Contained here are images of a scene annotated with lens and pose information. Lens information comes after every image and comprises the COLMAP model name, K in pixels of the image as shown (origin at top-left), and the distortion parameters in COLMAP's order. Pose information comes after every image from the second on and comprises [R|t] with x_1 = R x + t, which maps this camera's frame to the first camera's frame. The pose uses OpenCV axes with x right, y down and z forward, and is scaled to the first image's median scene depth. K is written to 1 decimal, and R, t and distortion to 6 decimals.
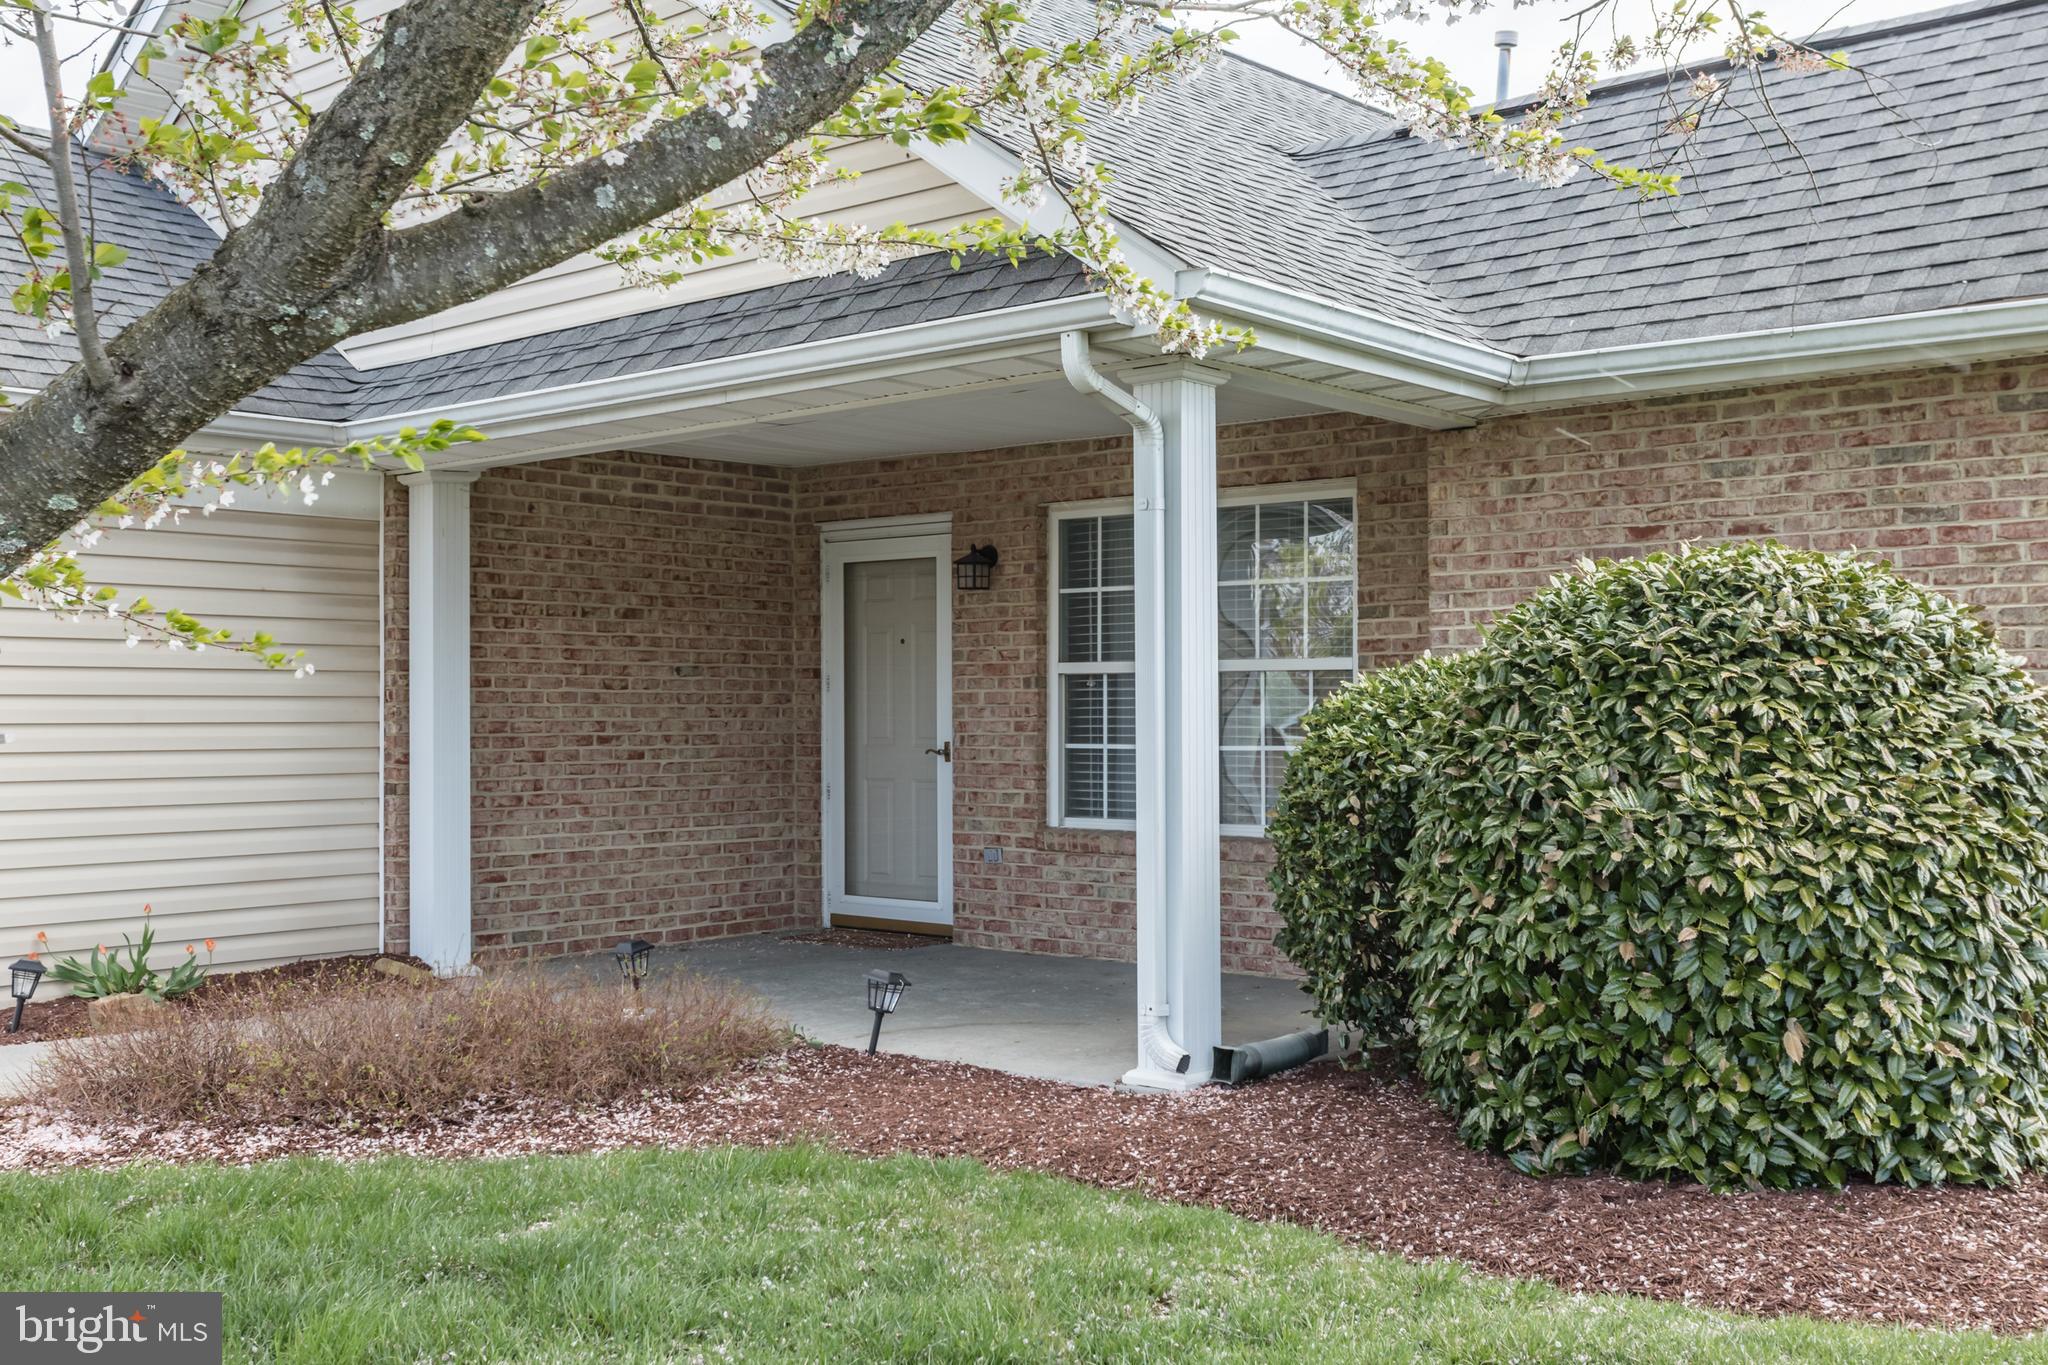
lens RADIAL K [[2201.6, 0, 1028.9], [0, 2201.6, 685.0], [0, 0, 1]] dist [0.013794, 0.006440]
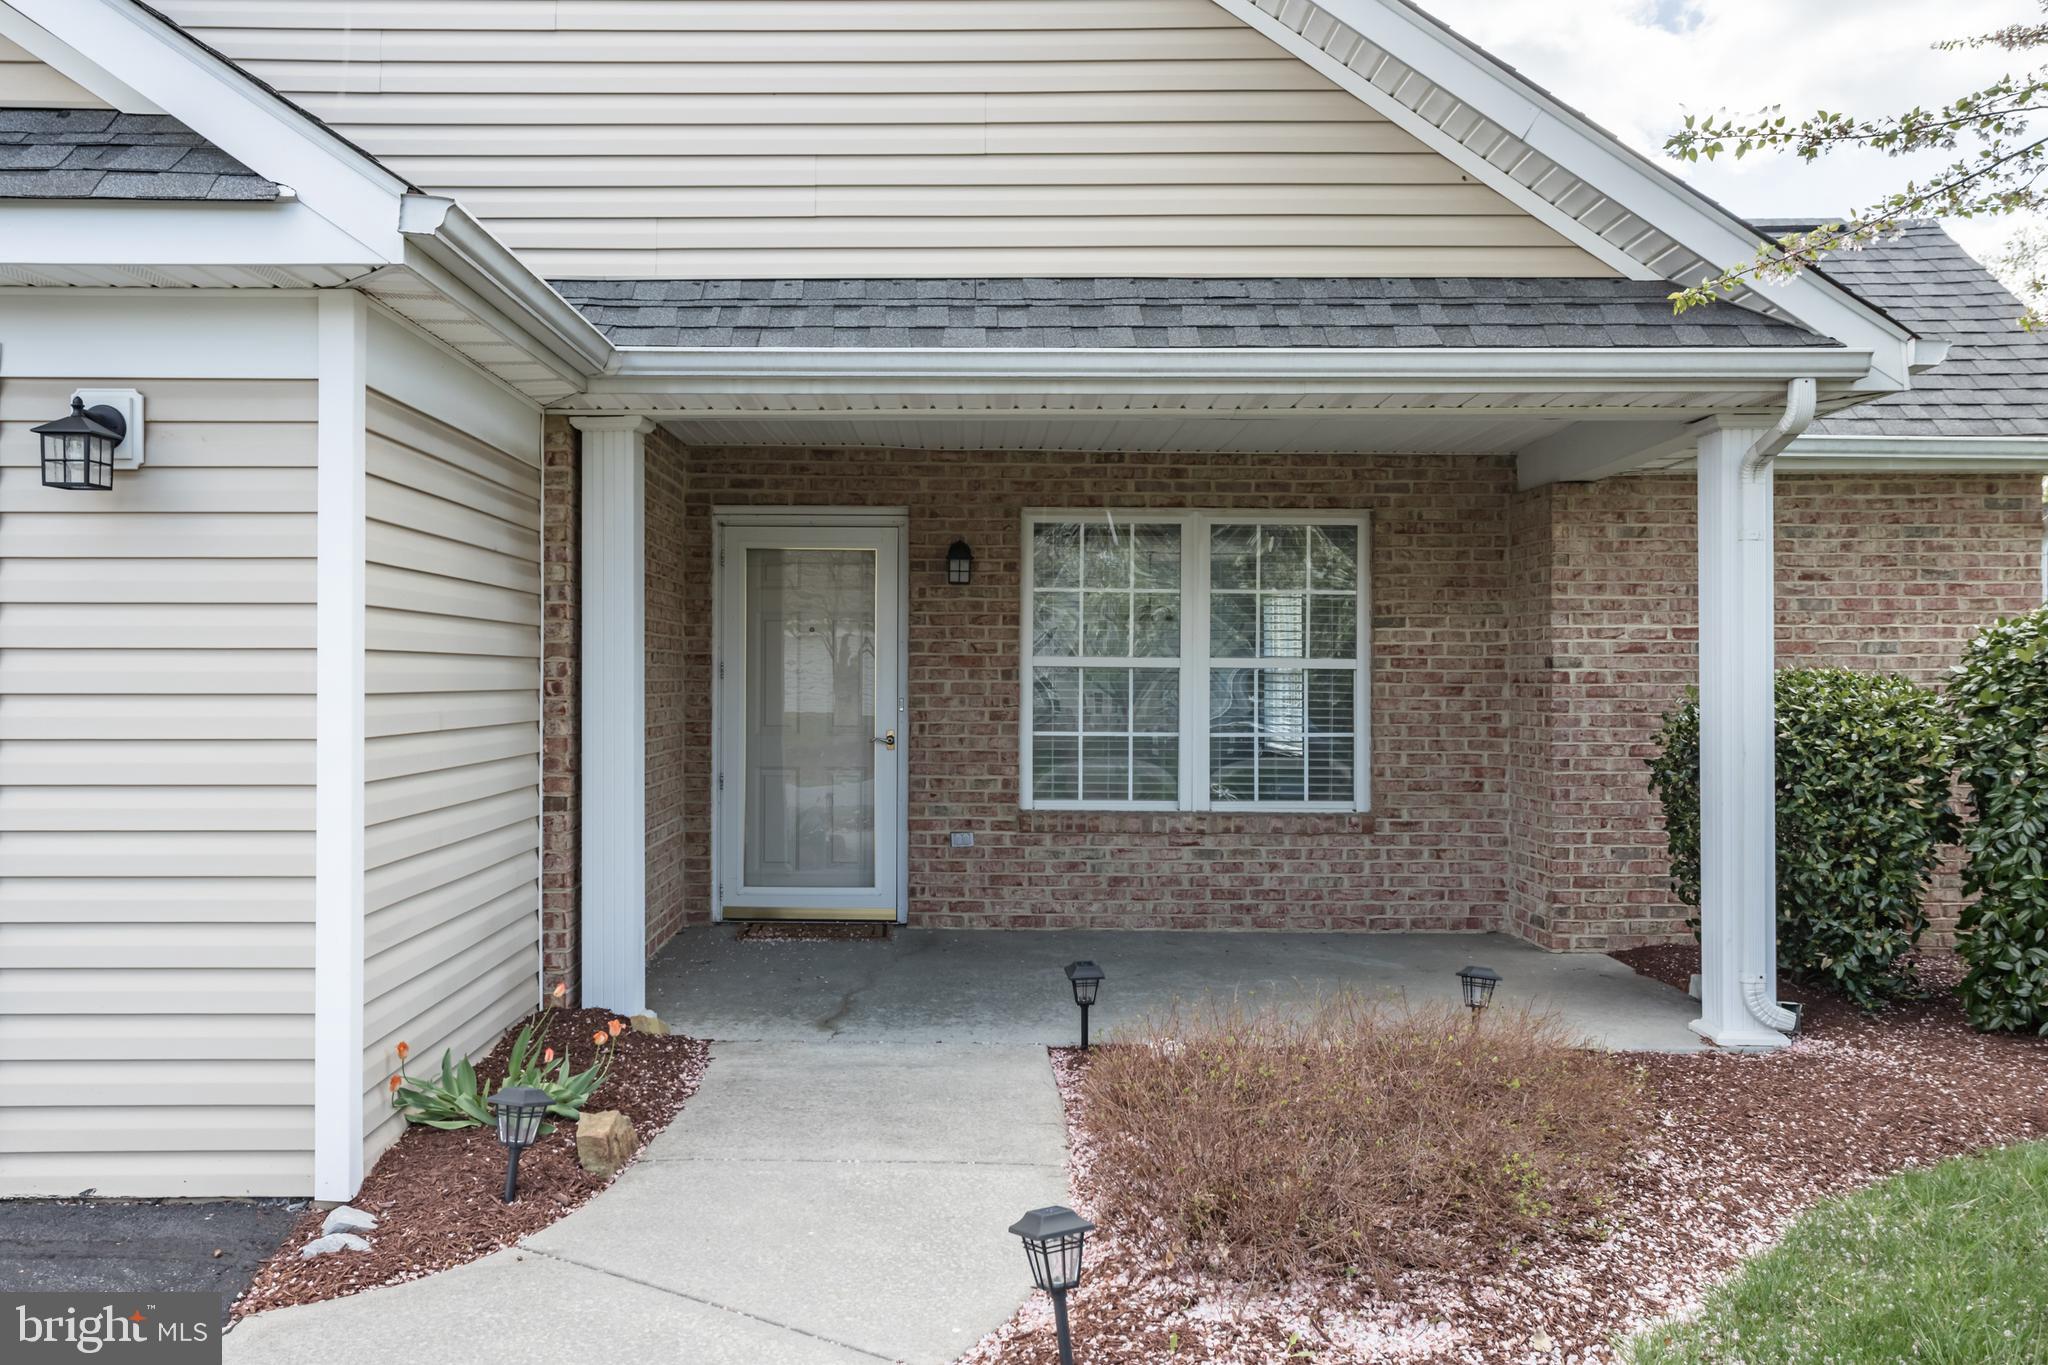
lens RADIAL K [[1657.4, 0, 975.4], [0, 1657.4, 657.8], [0, 0, 1]] dist [0.014894, 0.008232]
pose [[0.742671, 0.014021, 0.669509, -0.699278], [-0.015603, 0.999872, -0.003631, -0.007626], [-0.669474, -0.007750, 0.742795, 0.534786]]
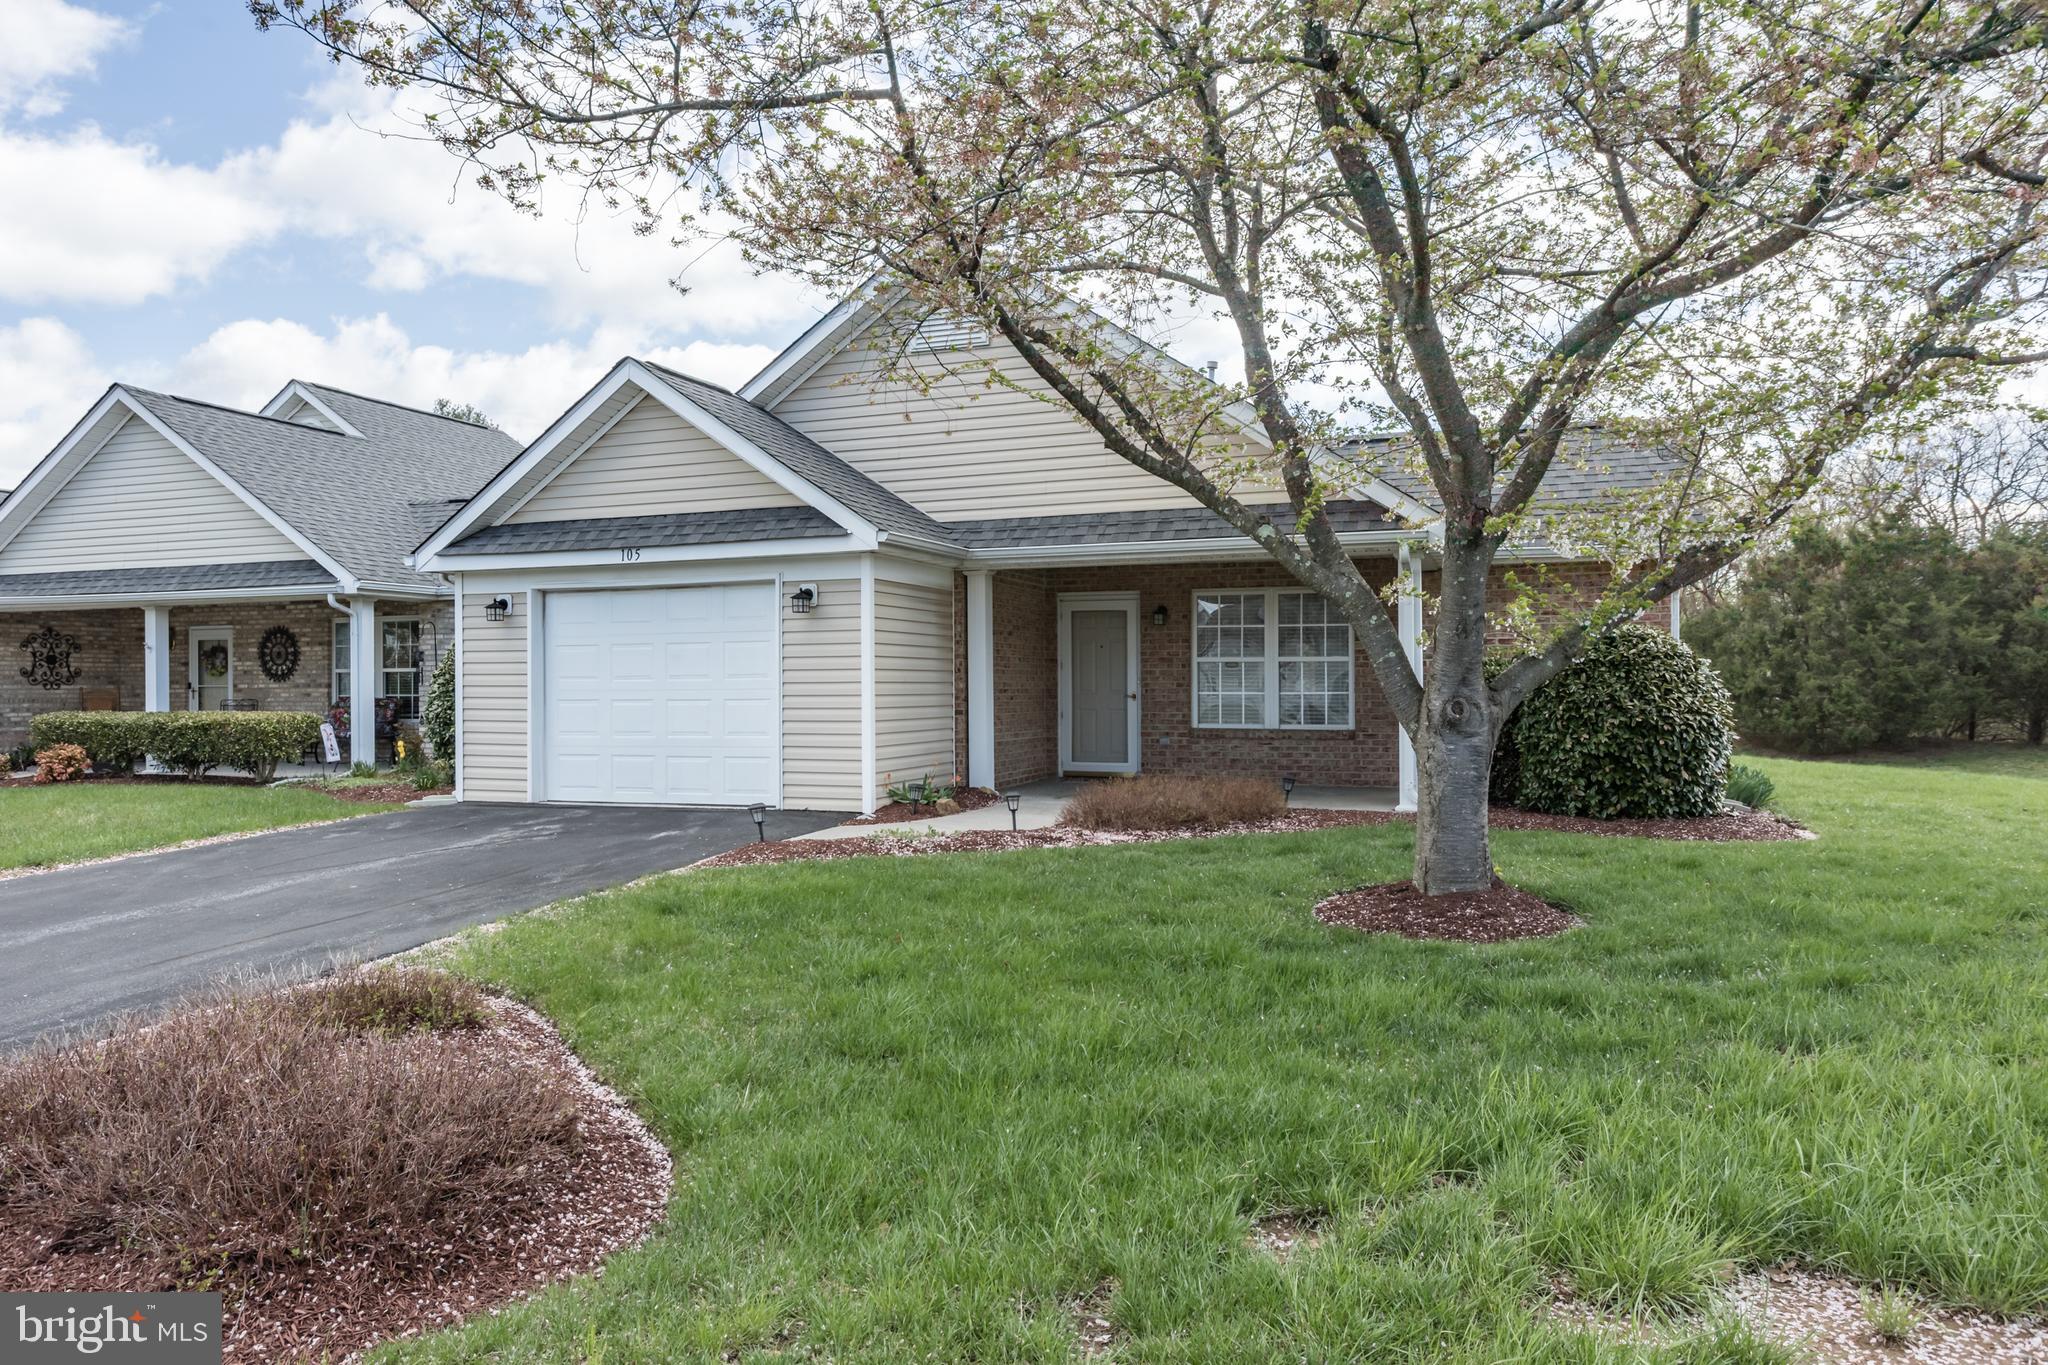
lens RADIAL K [[1406.4, 0, 1024.0], [0, 1406.4, 682.5], [0, 0, 1]] dist [-0.001105, 0.000258]
pose [[0.930582, -0.000301, 0.366082, -0.894726], [-0.003253, 0.999953, 0.009092, 0.004598], [-0.366068, -0.009652, 0.930538, -0.404062]]
